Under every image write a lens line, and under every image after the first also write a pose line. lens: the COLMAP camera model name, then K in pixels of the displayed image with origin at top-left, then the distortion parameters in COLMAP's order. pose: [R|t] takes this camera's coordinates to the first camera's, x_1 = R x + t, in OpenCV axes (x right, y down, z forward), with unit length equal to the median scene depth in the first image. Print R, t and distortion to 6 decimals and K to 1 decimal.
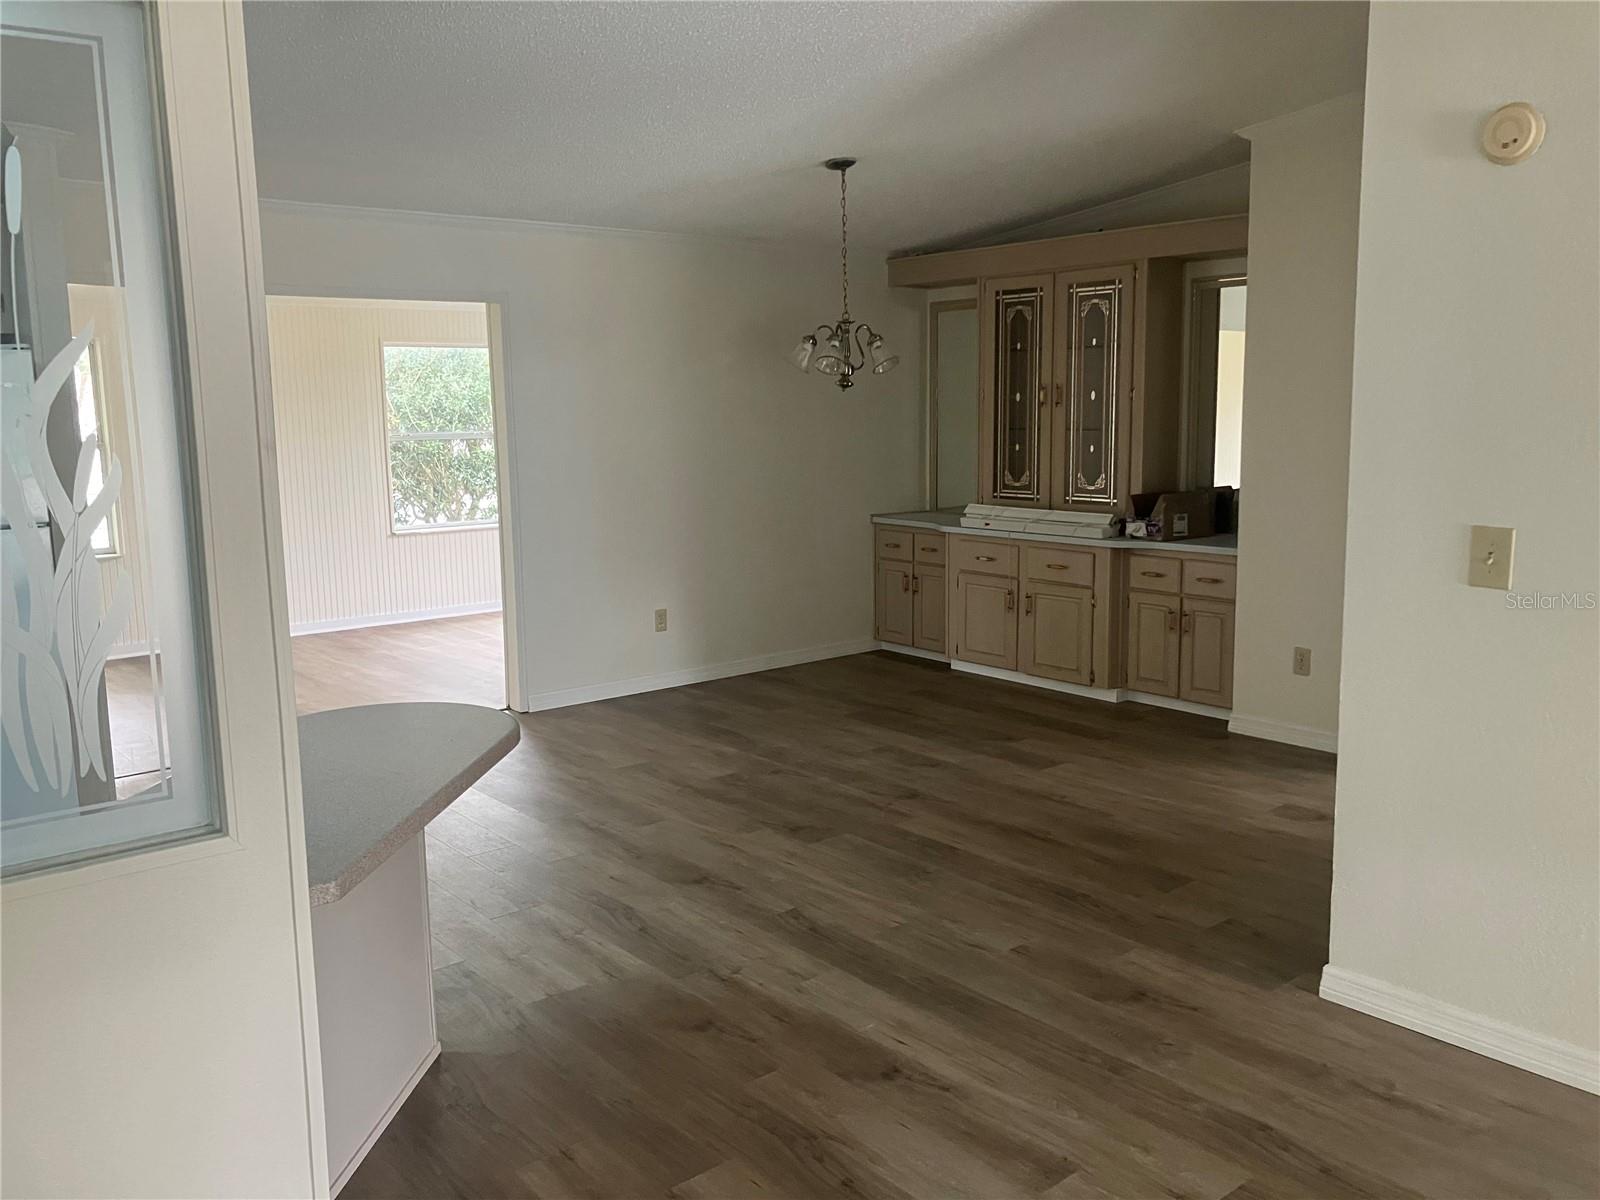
lens RADIAL K [[1298.7, 0, 800.0], [0, 1298.7, 600.0], [0, 0, 1]] dist [0.009171, 0.001507]
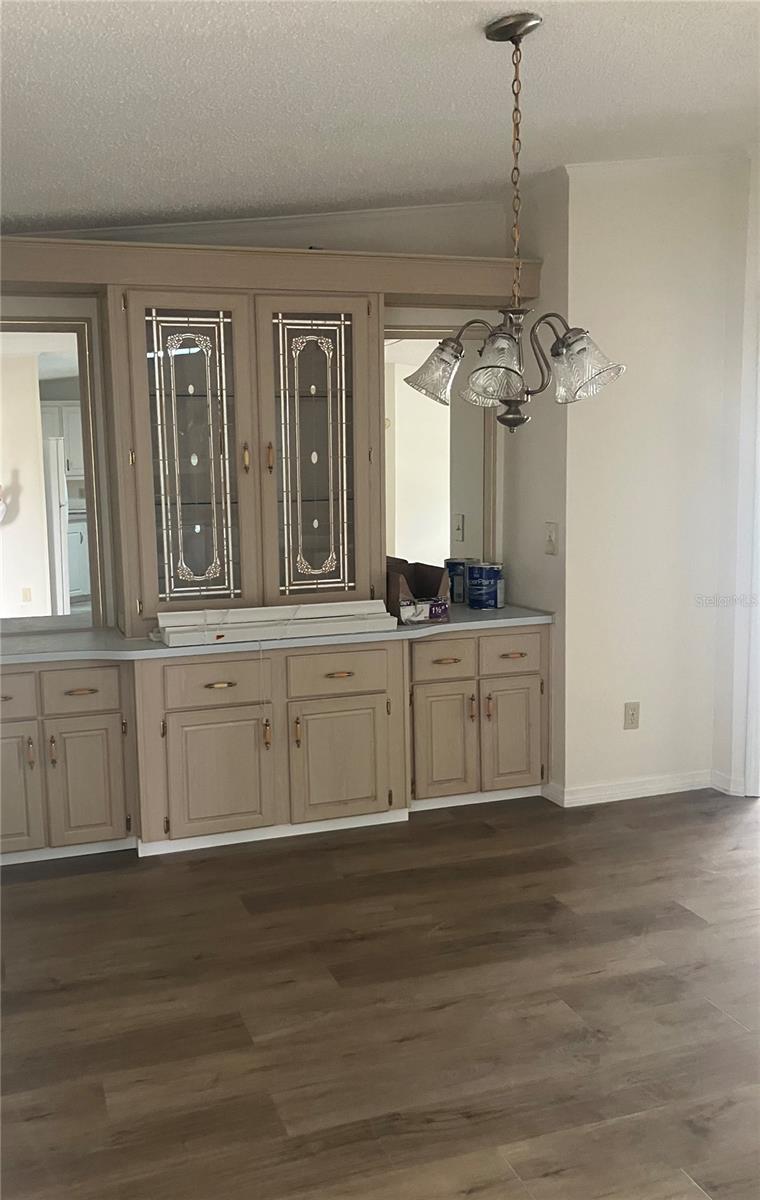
lens RADIAL K [[1021.0, 0, 380.0], [0, 1021.0, 600.0], [0, 0, 1]] dist [0.092673, -0.008699]
pose [[0.374666, -0.120596, 0.919283, -0.356573], [0.154960, 0.985703, 0.066154, -0.108254], [-0.914118, 0.117667, 0.387997, 0.743489]]
